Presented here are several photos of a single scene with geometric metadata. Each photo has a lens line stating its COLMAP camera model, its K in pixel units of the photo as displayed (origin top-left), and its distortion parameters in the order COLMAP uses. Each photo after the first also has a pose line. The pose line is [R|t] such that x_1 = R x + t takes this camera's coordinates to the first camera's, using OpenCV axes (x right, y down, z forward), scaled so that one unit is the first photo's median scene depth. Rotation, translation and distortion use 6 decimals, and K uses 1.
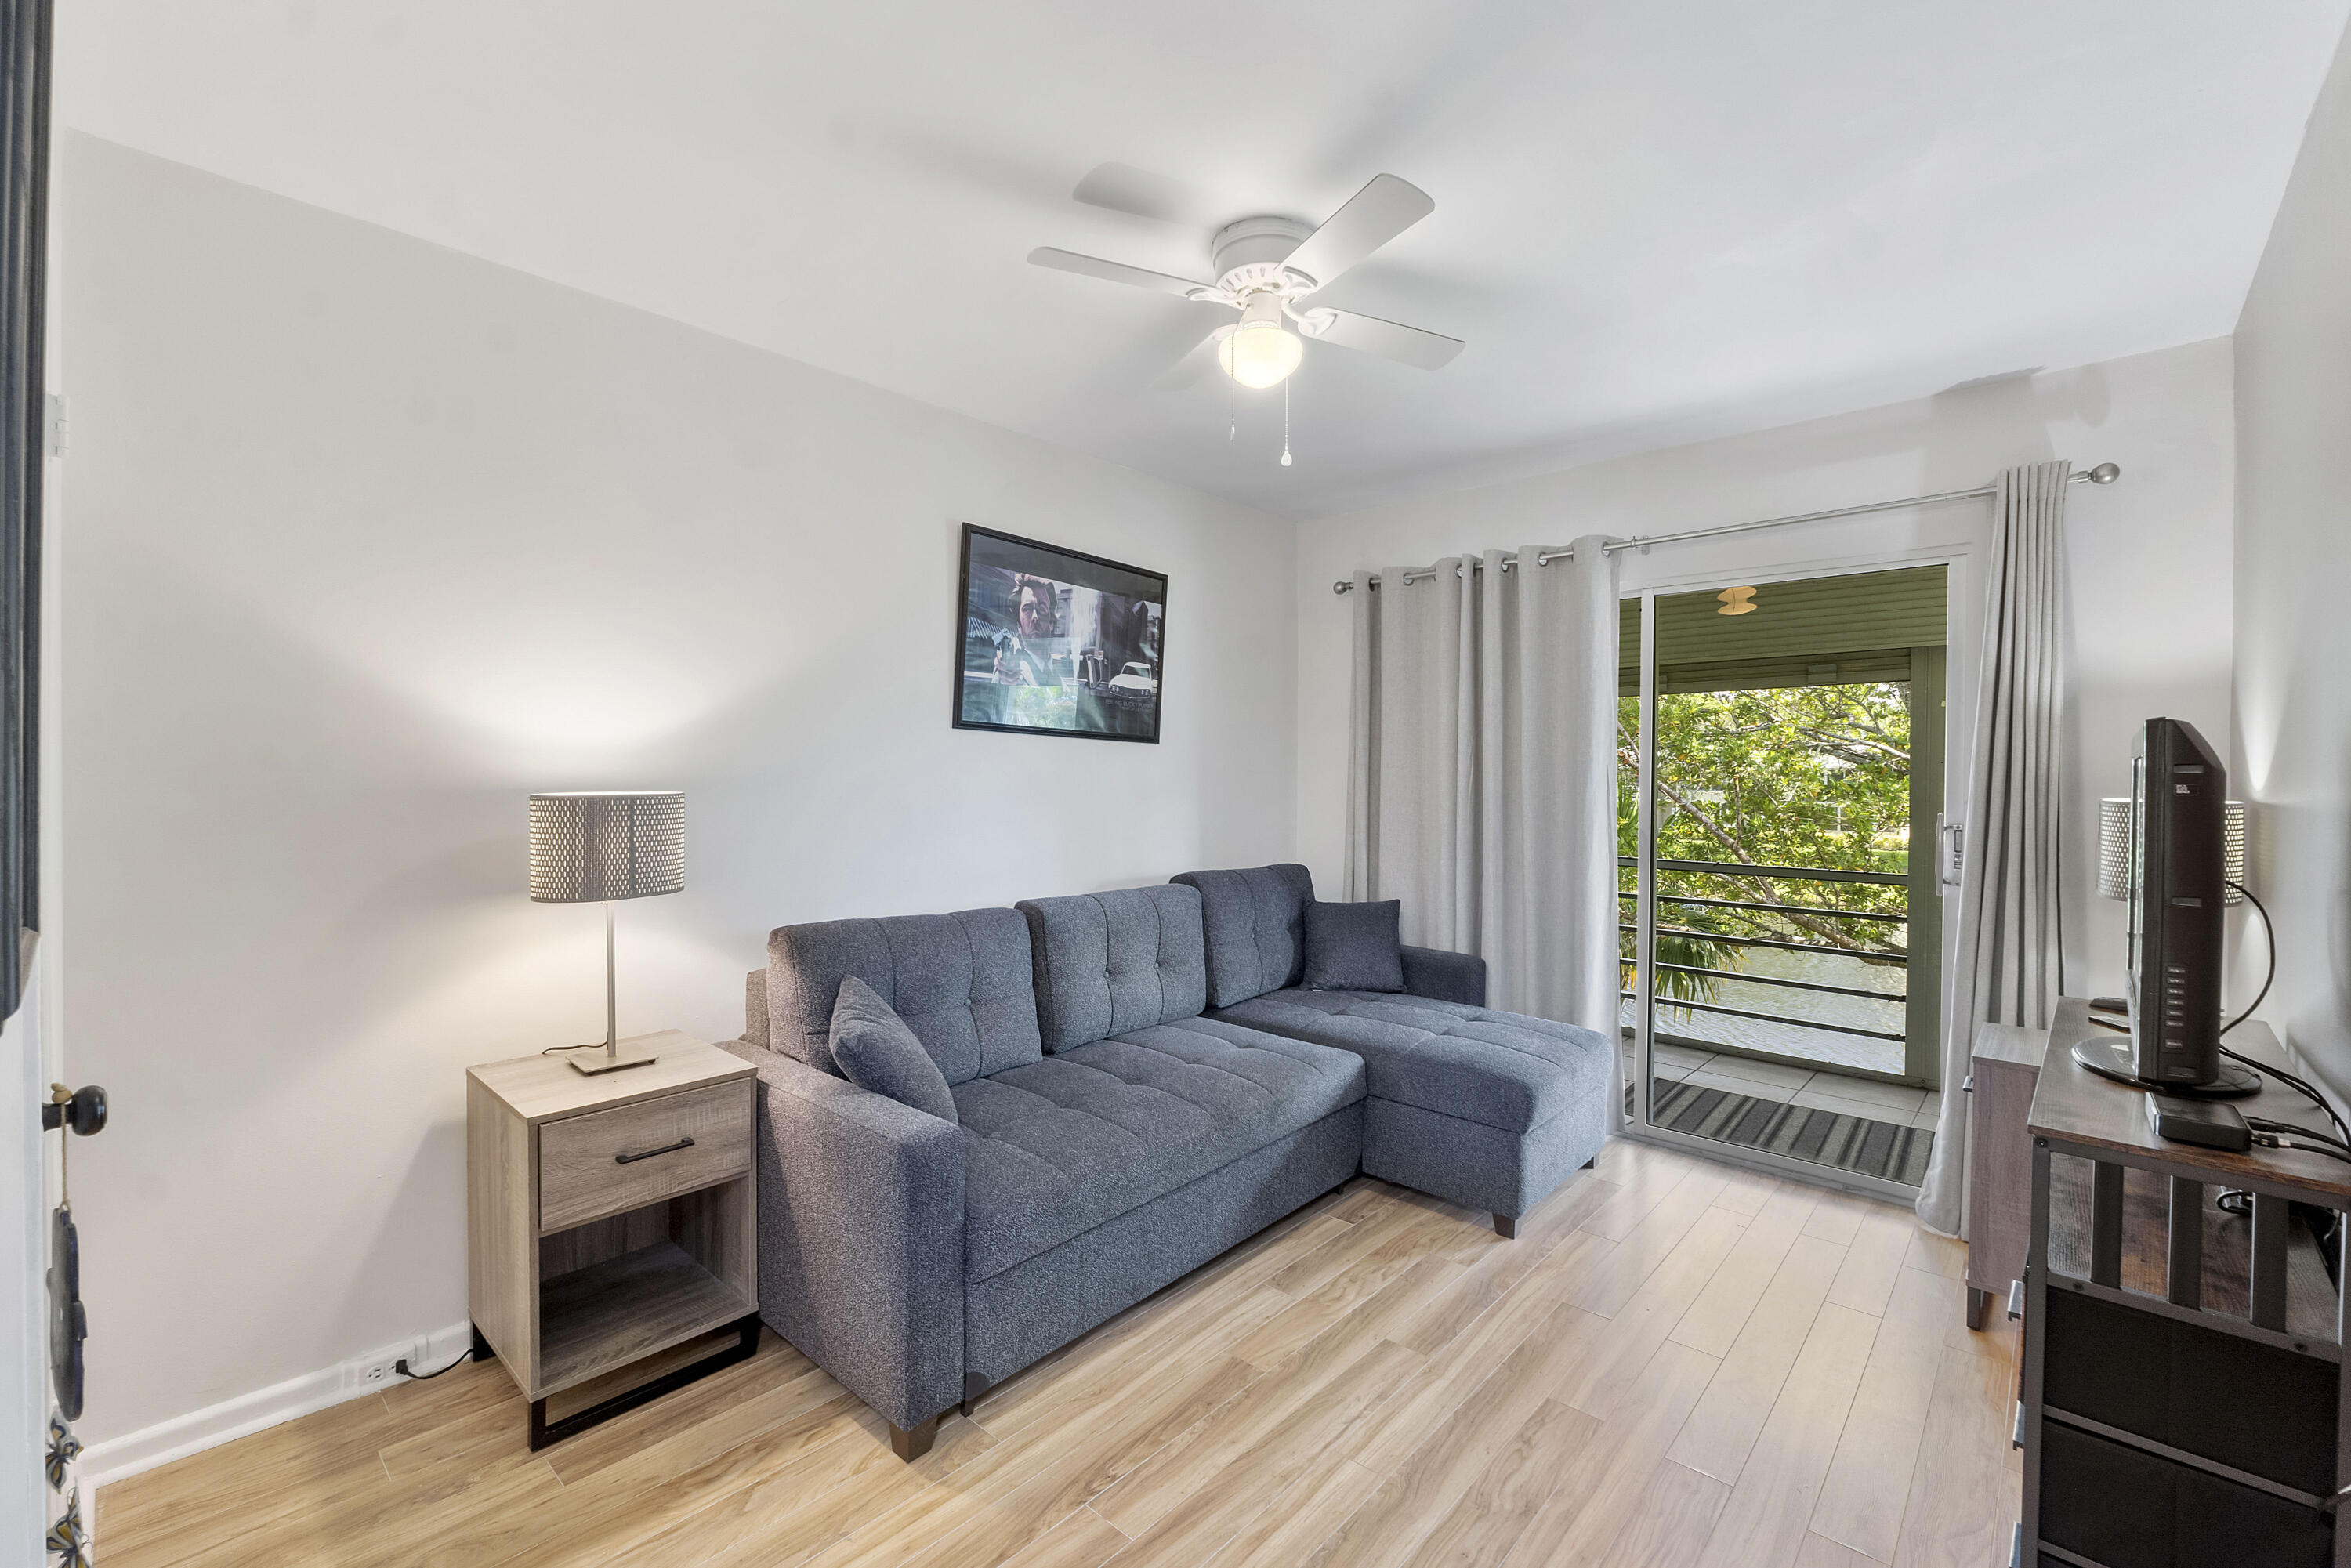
lens RADIAL K [[1008.2, 0, 1135.9], [0, 1008.2, 775.3], [0, 0, 1]] dist [-0.016358, 0.001340]
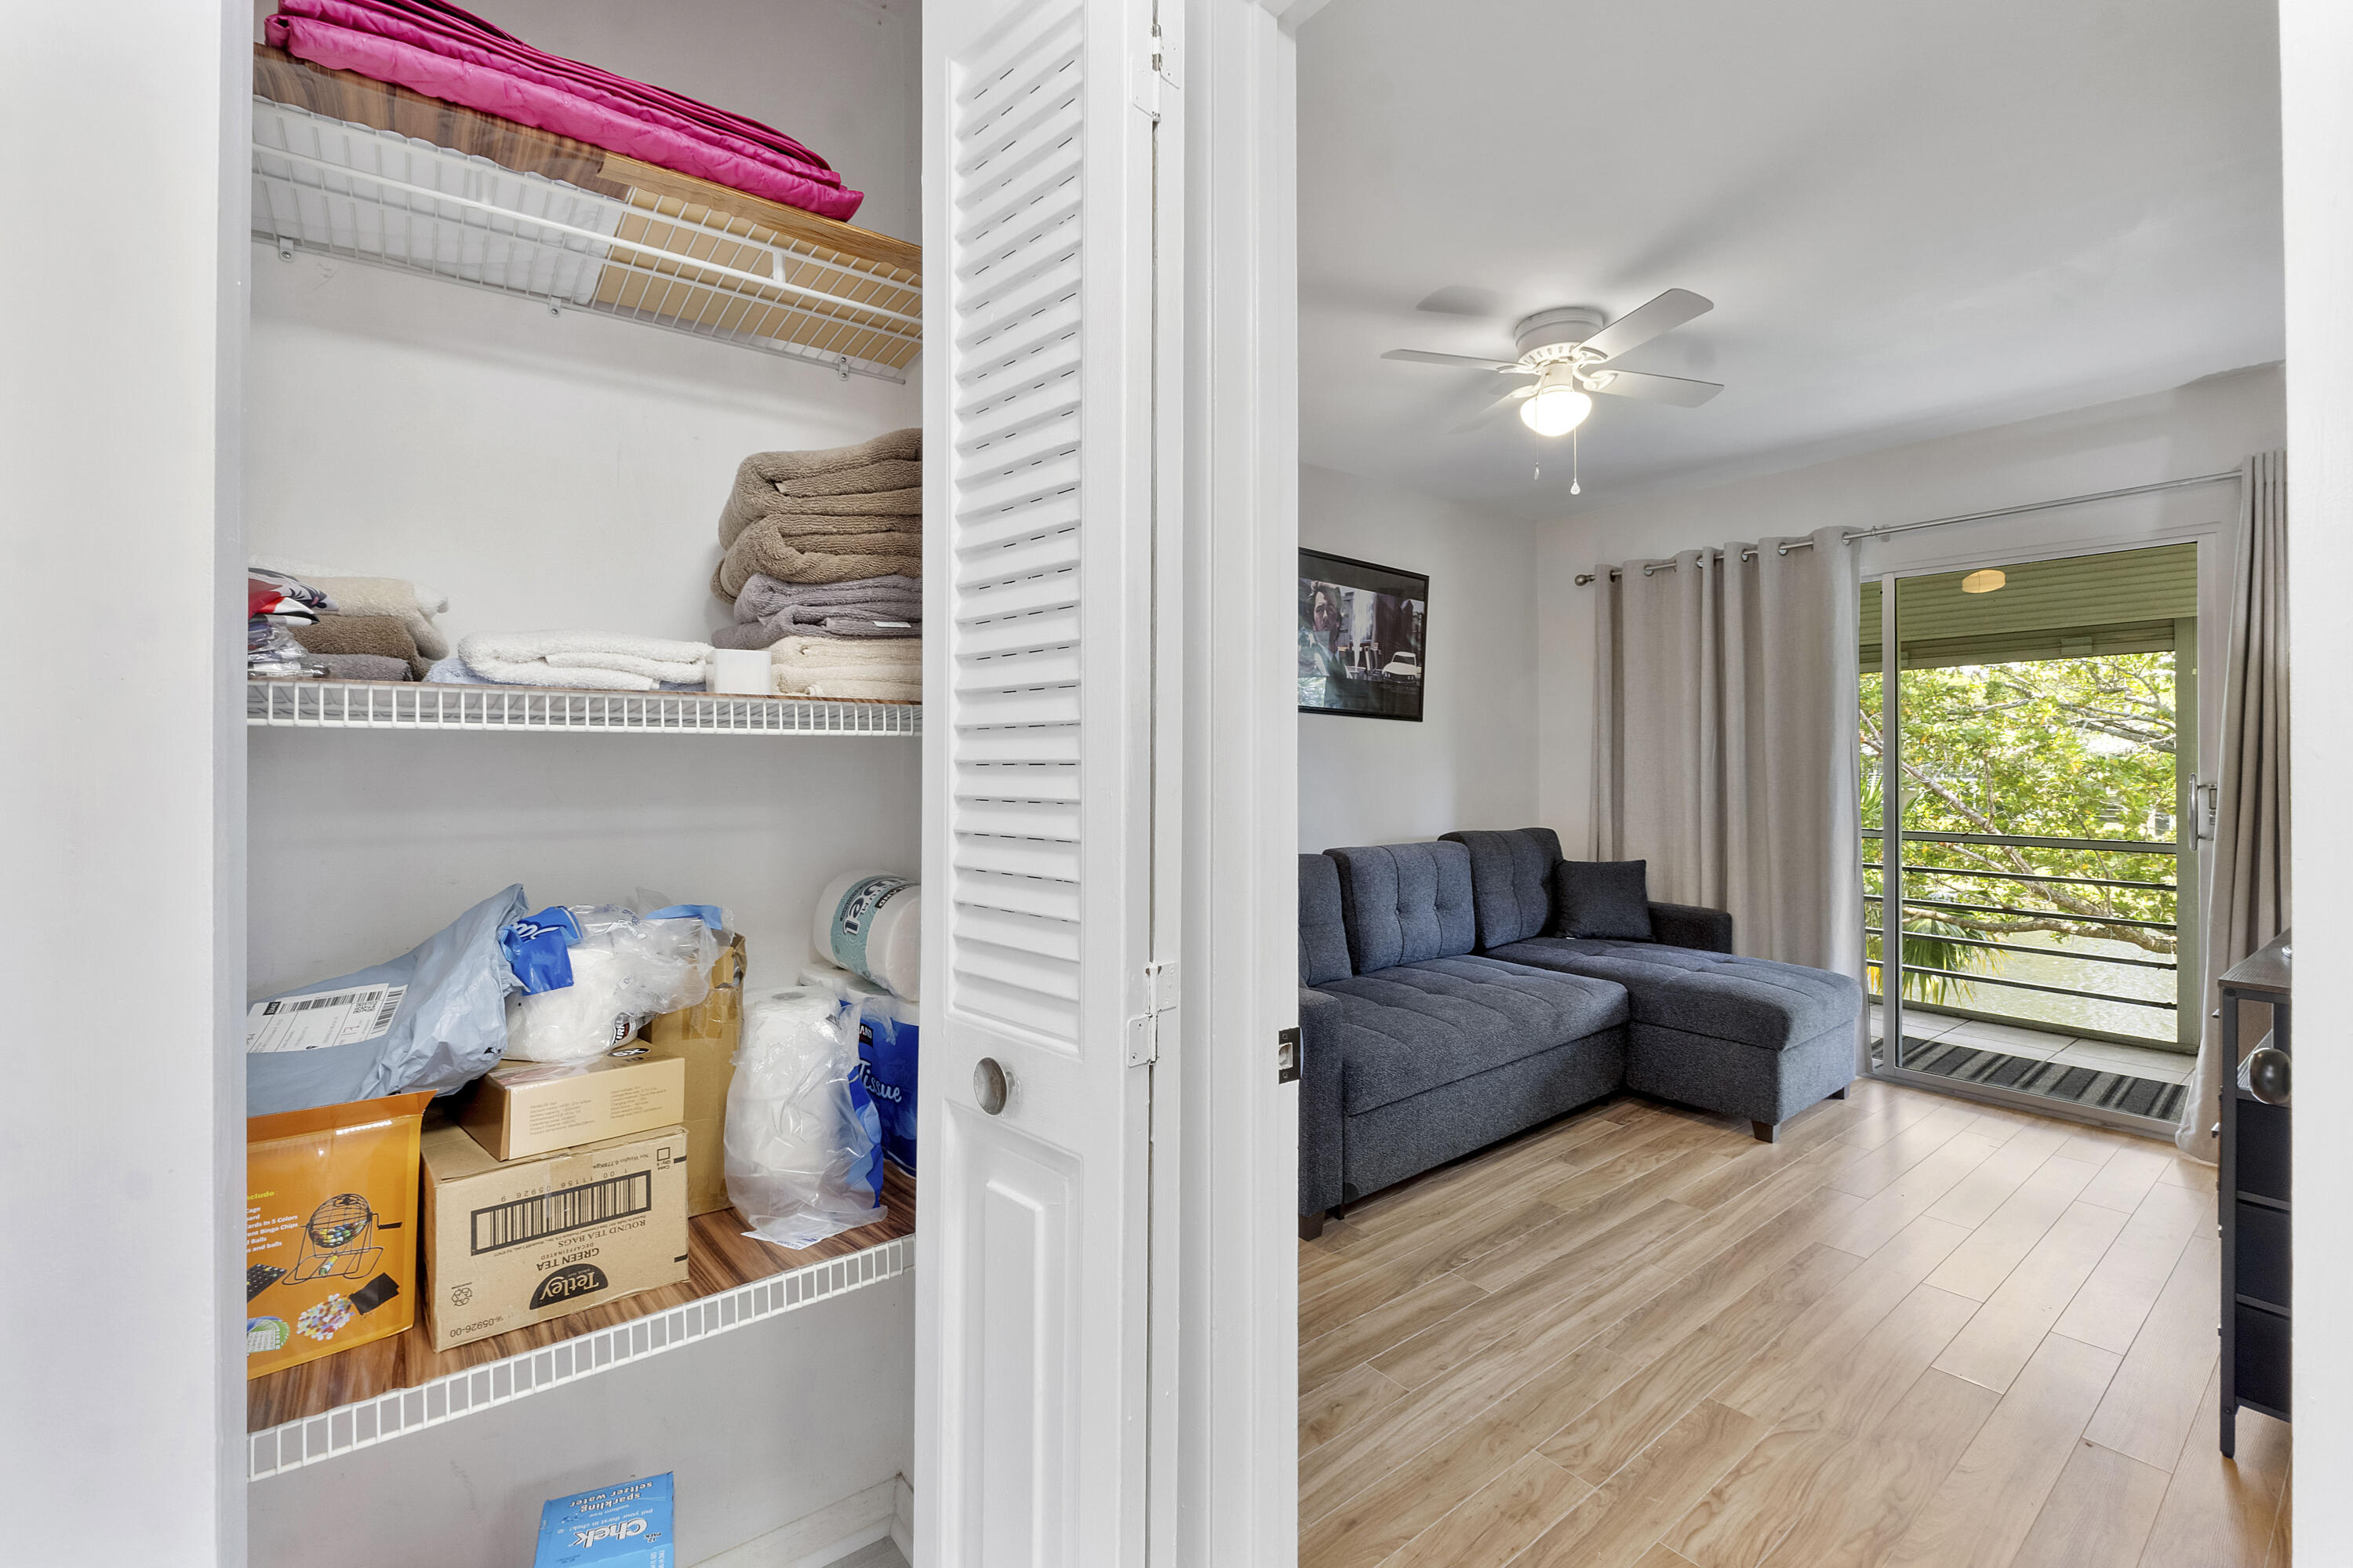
lens RADIAL K [[1009.1, 0, 1134.7], [0, 1009.1, 751.5], [0, 0, 1]] dist [-0.016358, 0.001340]
pose [[0.985371, -0.008803, -0.170195, -0.133243], [0.006294, 0.999864, -0.015275, 0.023064], [0.170306, 0.013981, 0.985292, -0.242470]]
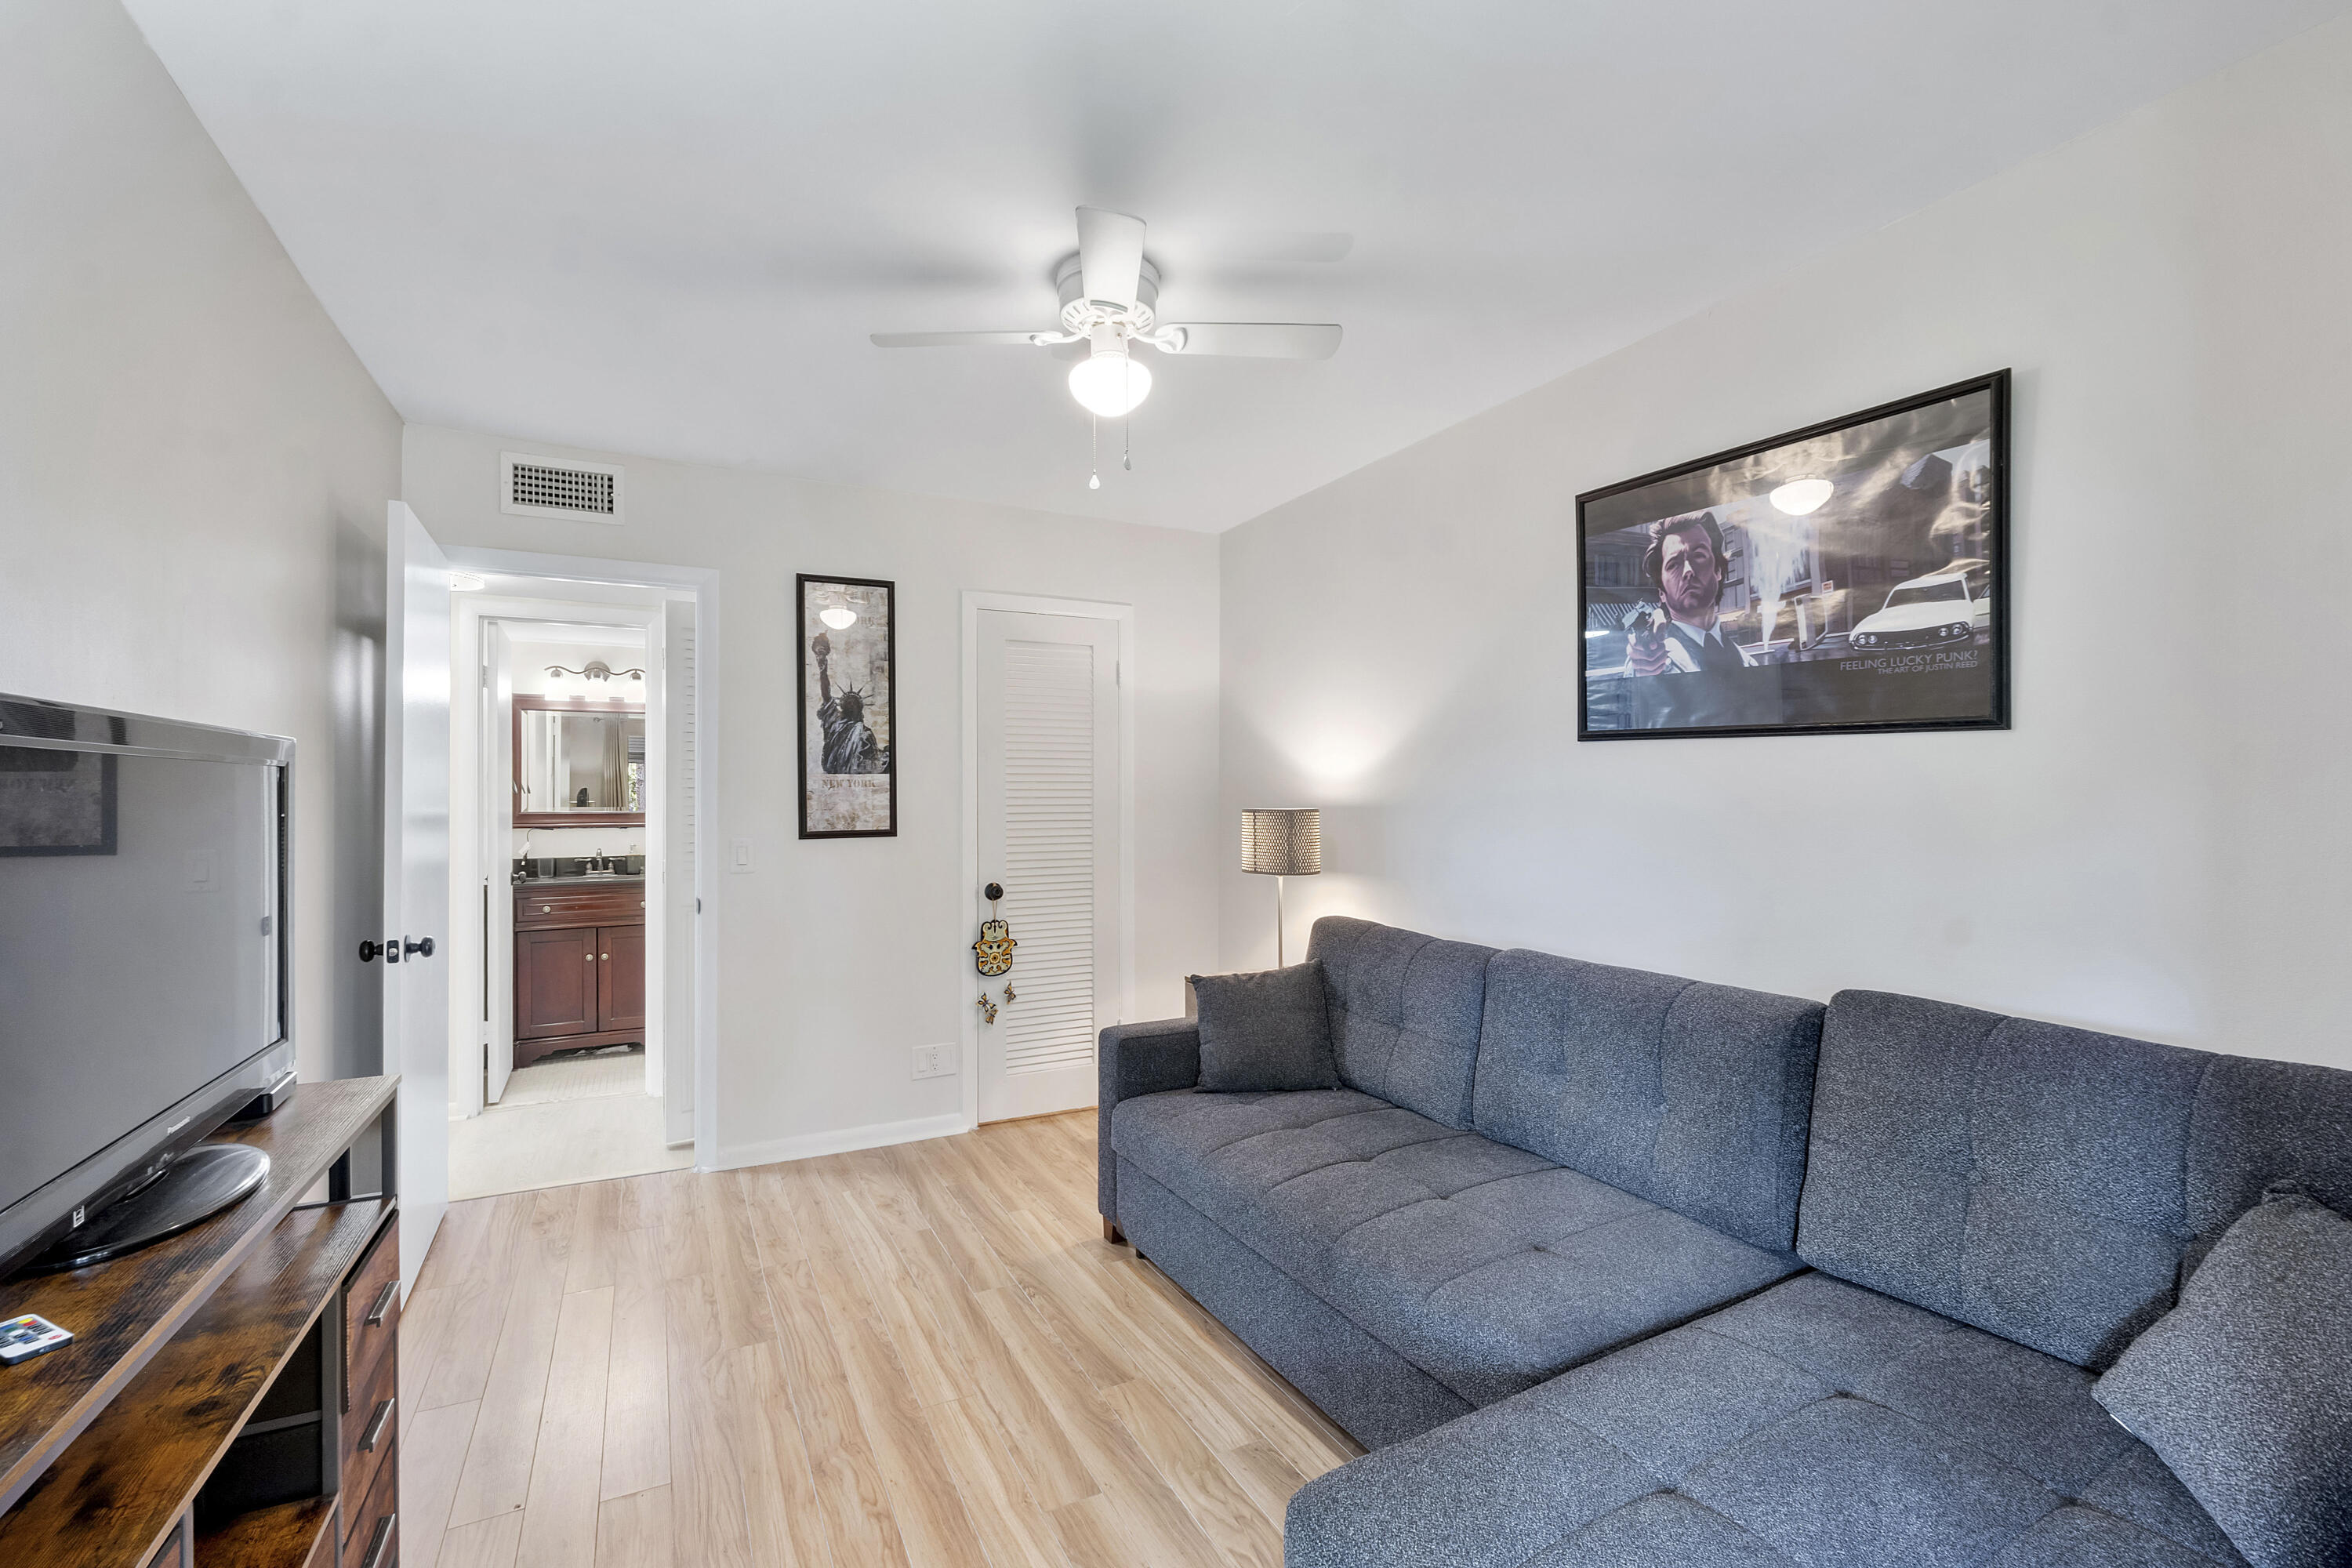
lens RADIAL K [[1008.7, 0, 1178.8], [0, 1008.7, 789.3], [0, 0, 1]] dist [-0.016358, 0.001340]
pose [[-0.331893, -0.013911, -0.943214, 0.741741], [-0.001998, 0.999899, -0.014044, 0.005850], [0.943315, -0.002777, -0.331888, 0.988307]]
